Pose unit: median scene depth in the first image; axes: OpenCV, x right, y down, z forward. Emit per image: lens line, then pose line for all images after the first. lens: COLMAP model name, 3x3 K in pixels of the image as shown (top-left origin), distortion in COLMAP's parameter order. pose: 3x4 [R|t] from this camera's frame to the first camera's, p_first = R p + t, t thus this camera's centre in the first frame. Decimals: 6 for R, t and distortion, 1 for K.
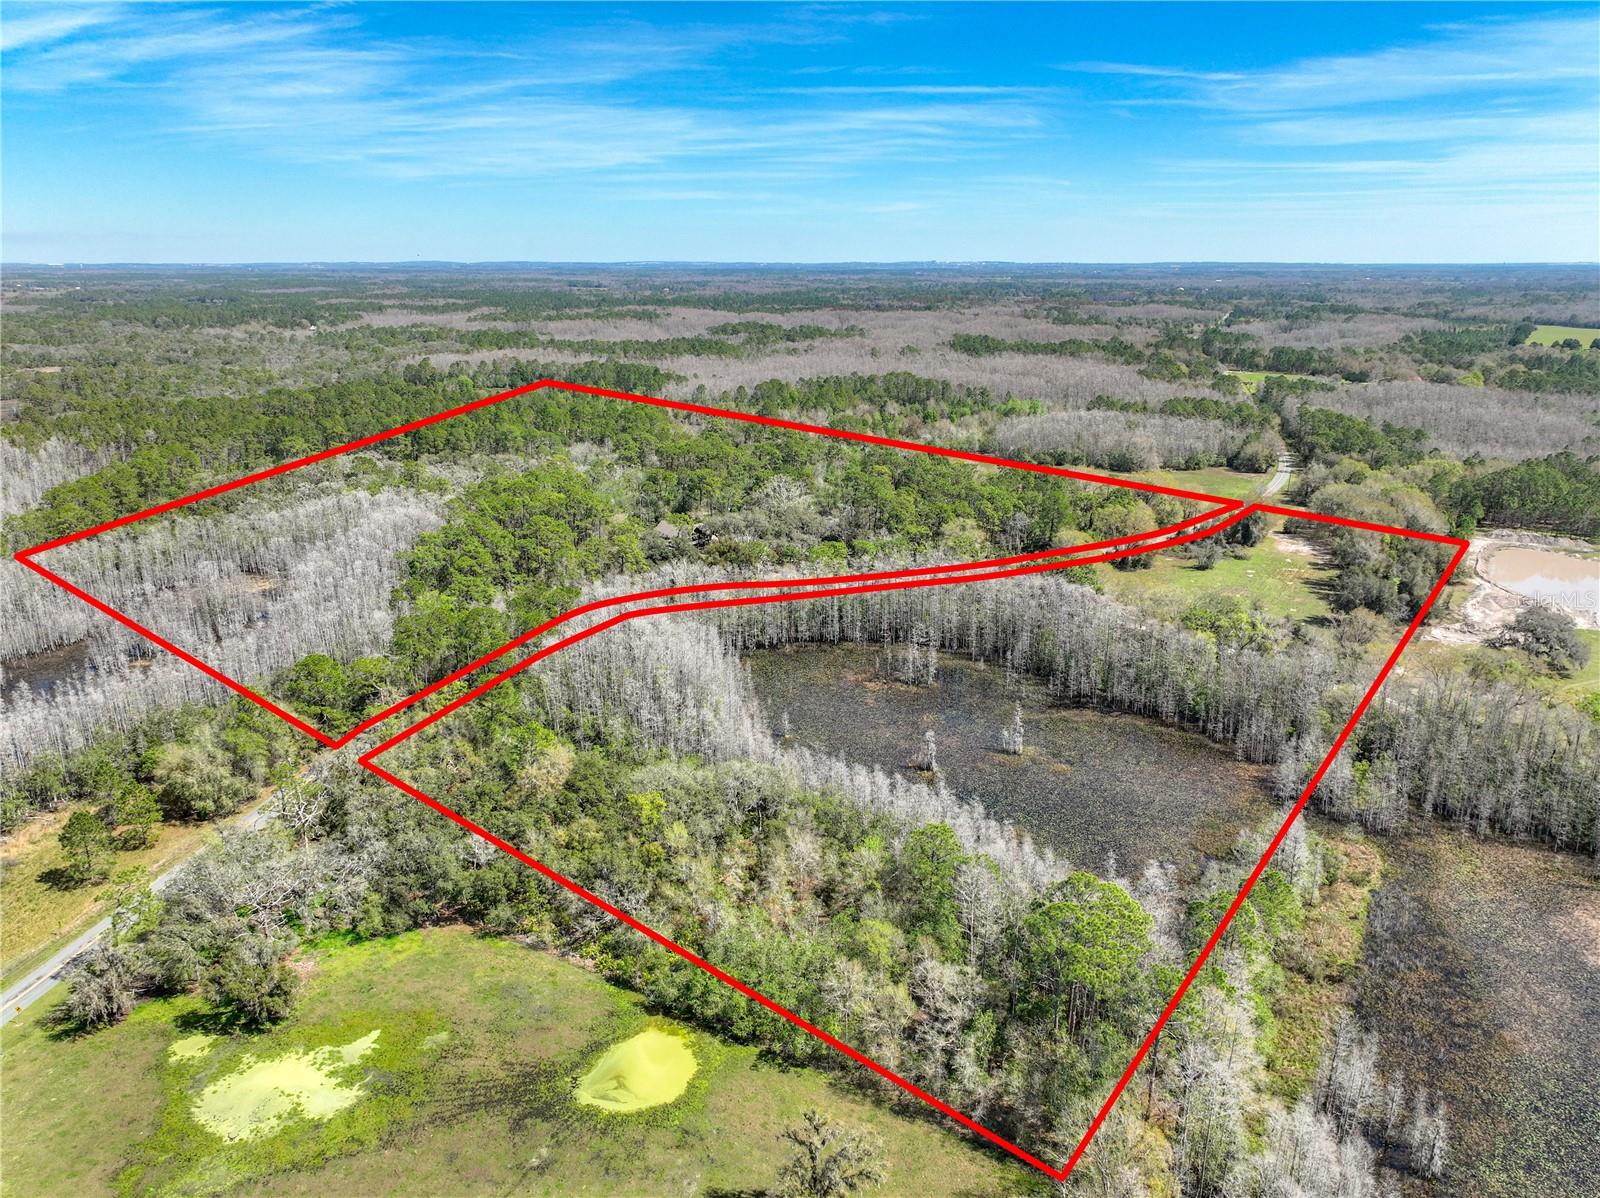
lens RADIAL K [[1156.7, 0, 795.6], [0, 1156.7, 622.6], [0, 0, 1]] dist [-0.003221, 0.024092]
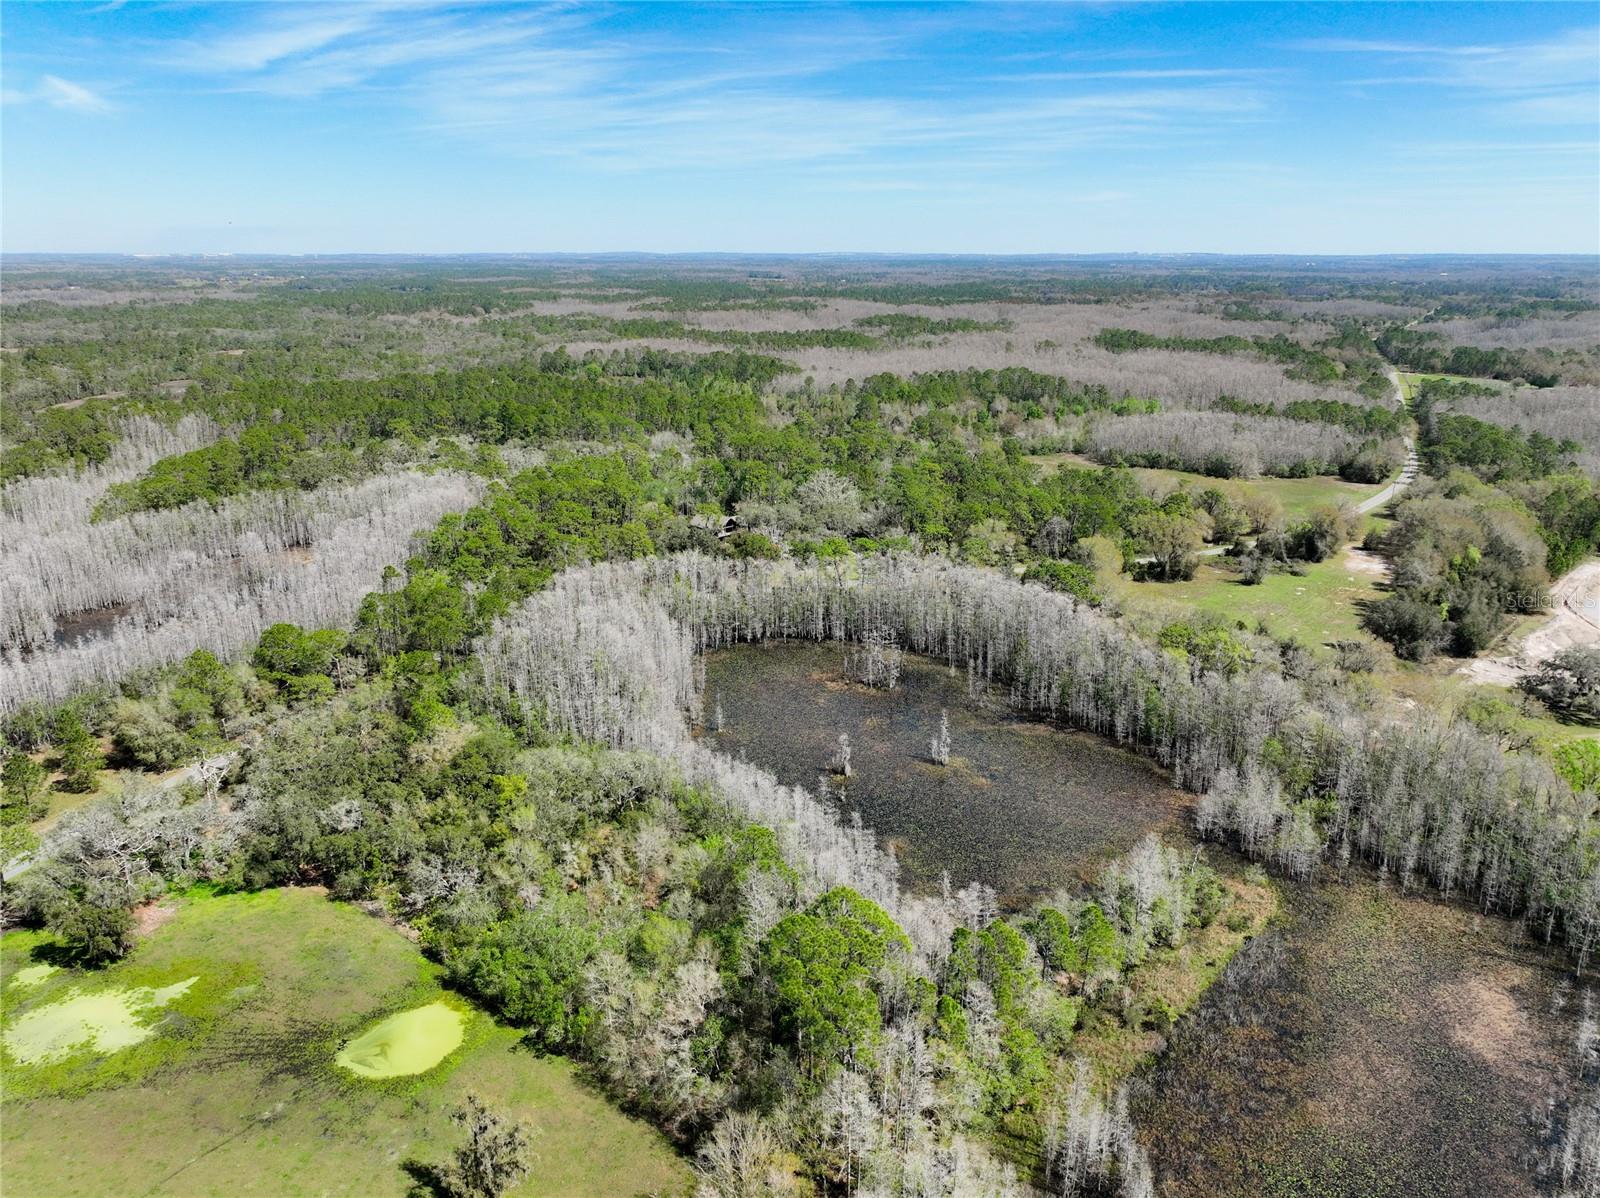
lens RADIAL K [[1156.7, 0, 795.6], [0, 1156.7, 622.6], [0, 0, 1]] dist [-0.003221, 0.024092]
pose [[0.985984, 0.052741, -0.158287, 0.083344], [-0.051608, 0.998604, 0.011264, -0.003833], [0.158660, -0.002937, 0.987329, 0.007780]]
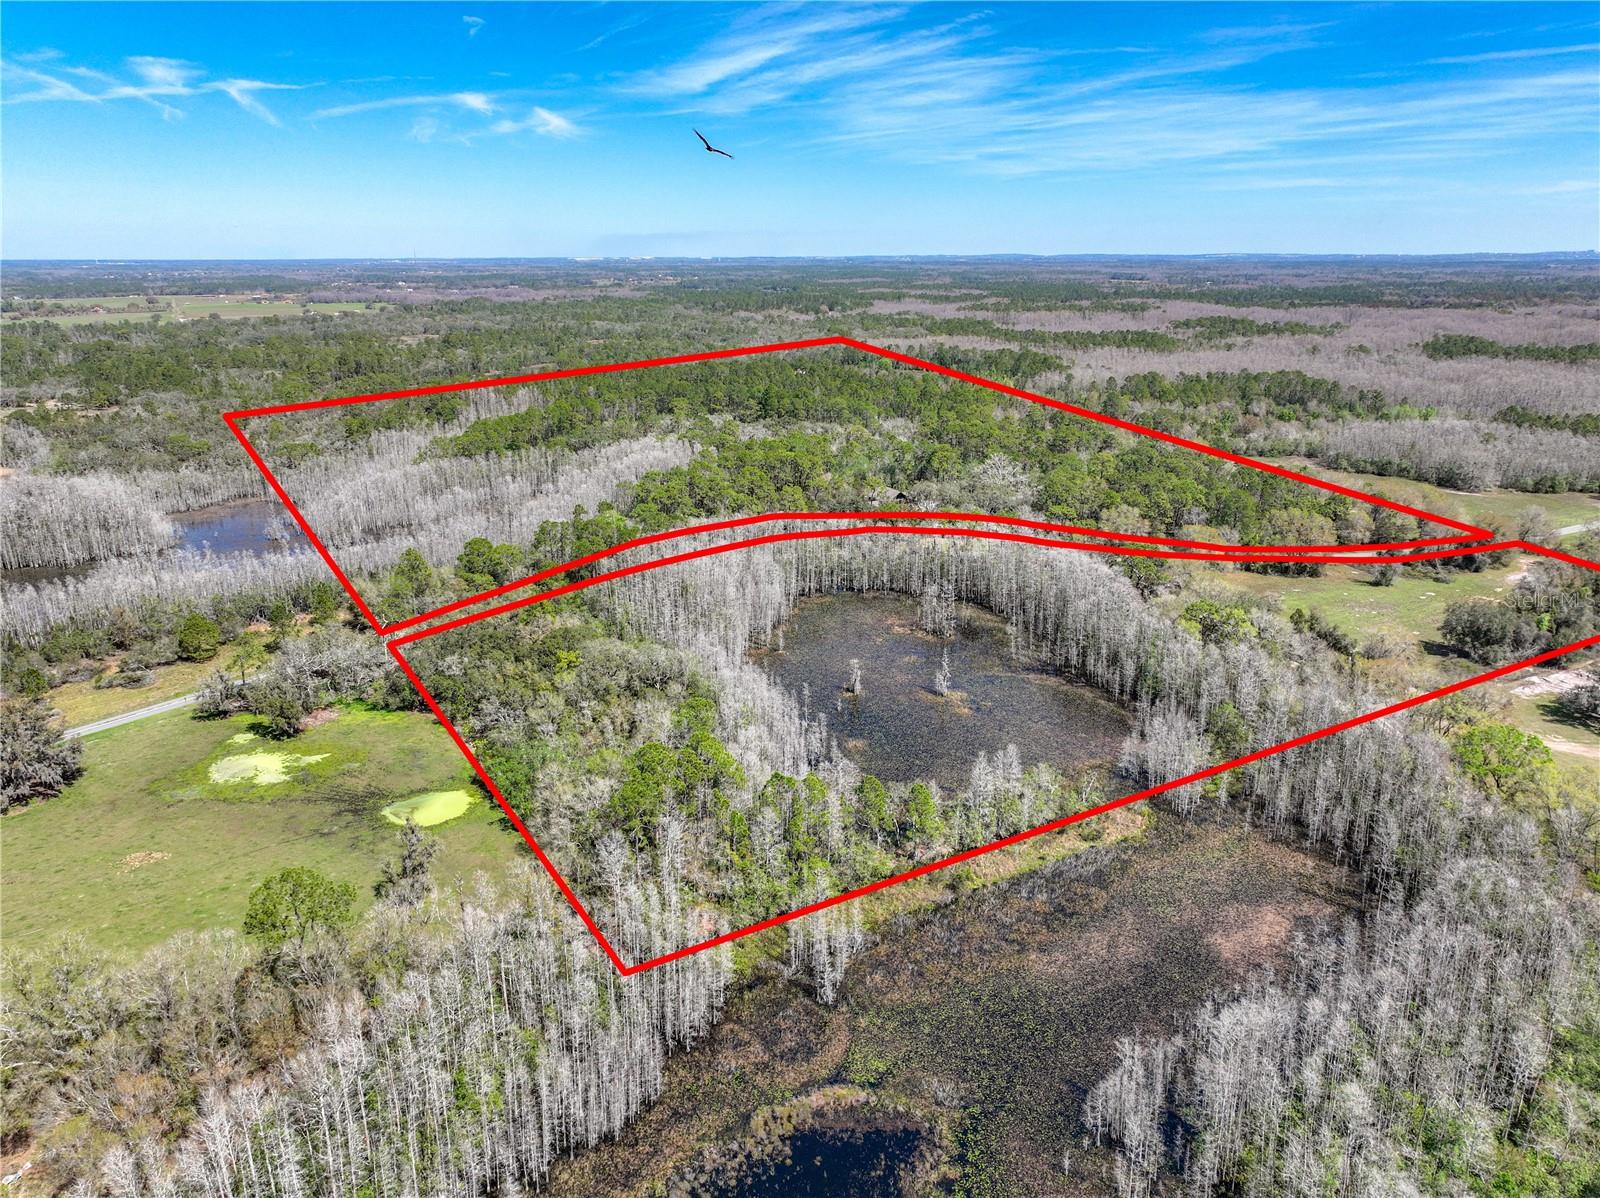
lens RADIAL K [[1146.3, 0, 800.0], [0, 1146.3, 599.0], [0, 0, 1]] dist [-0.002838, 0.027044]
pose [[0.881976, 0.134949, -0.451561, 0.215968], [-0.139260, 0.989968, 0.023855, 0.004803], [0.450250, 0.041845, 0.891922, -0.026364]]
